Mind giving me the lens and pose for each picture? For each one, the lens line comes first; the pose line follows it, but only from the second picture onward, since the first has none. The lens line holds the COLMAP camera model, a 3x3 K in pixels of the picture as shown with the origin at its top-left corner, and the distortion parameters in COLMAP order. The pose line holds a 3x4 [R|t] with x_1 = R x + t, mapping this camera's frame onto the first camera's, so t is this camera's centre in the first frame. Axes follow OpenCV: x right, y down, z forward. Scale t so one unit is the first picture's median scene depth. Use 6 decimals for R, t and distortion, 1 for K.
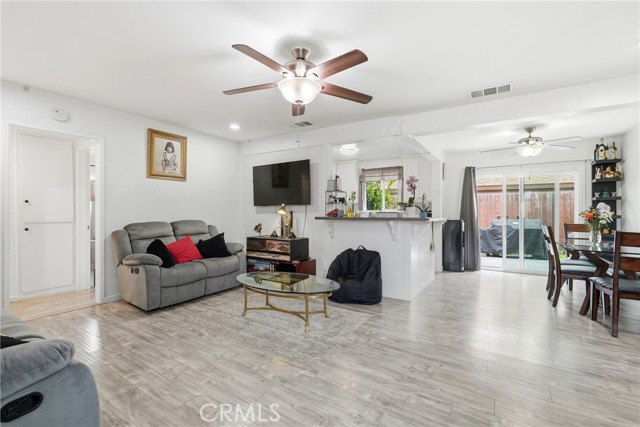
lens RADIAL K [[286.7, 0, 317.9], [0, 286.7, 209.8], [0, 0, 1]] dist [-0.004873, -0.000307]
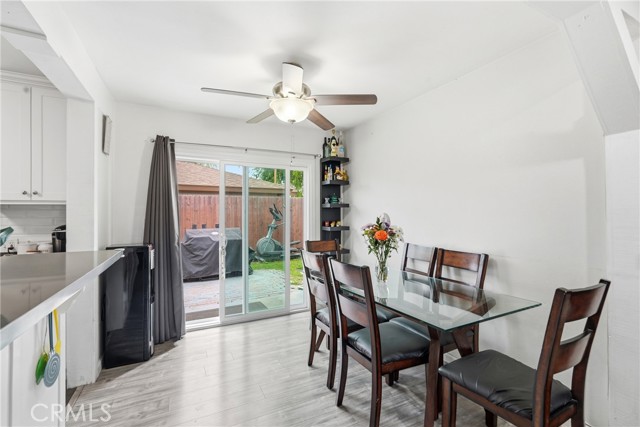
lens RADIAL K [[286.7, 0, 317.4], [0, 286.7, 210.5], [0, 0, 1]] dist [-0.004873, -0.000307]
pose [[0.516562, 0.001737, 0.856248, 0.245372], [-0.000815, 0.999998, -0.001537, -0.020935], [-0.856250, 0.000096, 0.516562, 0.524618]]
